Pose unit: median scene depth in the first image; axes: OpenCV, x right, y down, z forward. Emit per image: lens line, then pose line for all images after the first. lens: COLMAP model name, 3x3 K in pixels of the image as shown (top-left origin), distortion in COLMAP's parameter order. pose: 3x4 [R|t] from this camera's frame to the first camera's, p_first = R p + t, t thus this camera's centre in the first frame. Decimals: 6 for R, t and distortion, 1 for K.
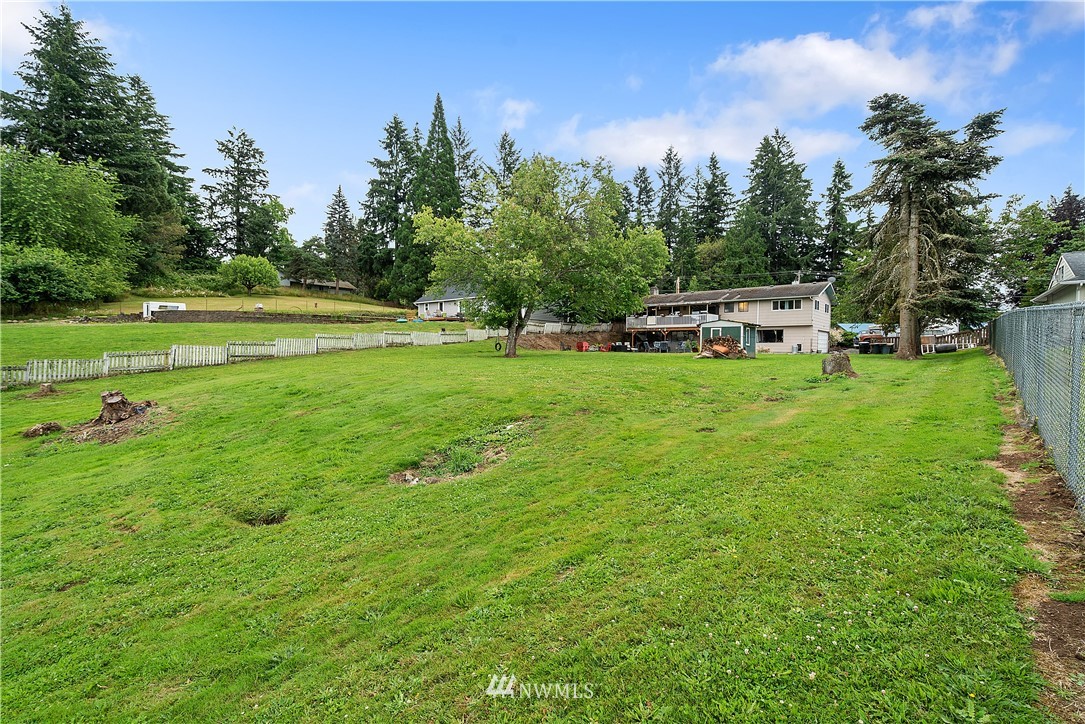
lens RADIAL K [[497.5, 0, 540.4], [0, 497.5, 352.7], [0, 0, 1]] dist [-0.011767, 0.004601]
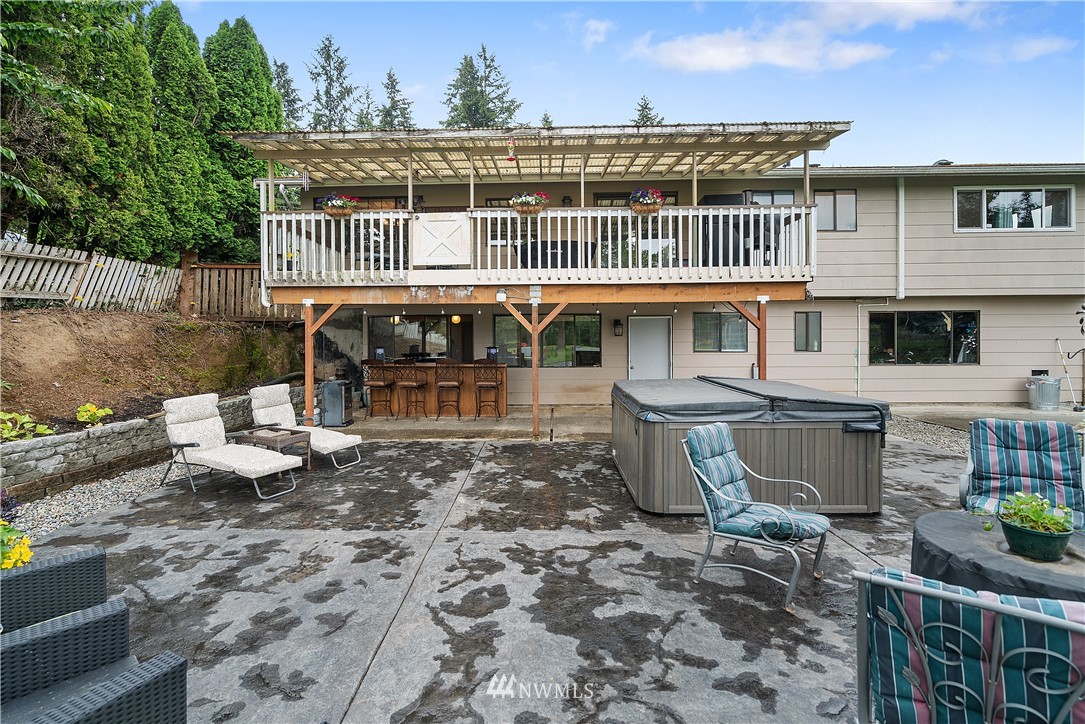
lens RADIAL K [[497.5, 0, 531.7], [0, 497.5, 339.2], [0, 0, 1]] dist [-0.011767, 0.004601]
pose [[0.777210, -0.010697, 0.629151, 0.057851], [0.016396, 0.999860, -0.003254, -0.012750], [-0.629028, 0.012844, 0.777277, 0.341574]]
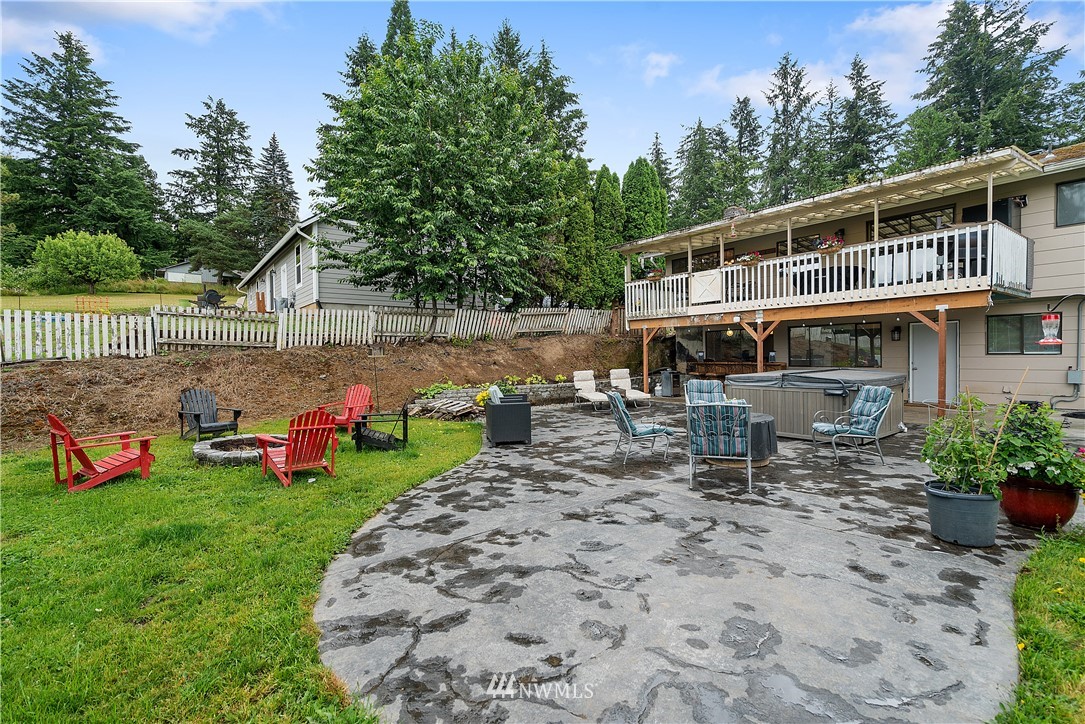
lens RADIAL K [[497.5, 0, 543.3], [0, 497.5, 362.6], [0, 0, 1]] dist [-0.011767, 0.004601]
pose [[0.977526, -0.015746, -0.210227, 0.078085], [0.017397, 0.999831, 0.006003, -0.010640], [0.210097, -0.009525, 0.977634, 0.282635]]
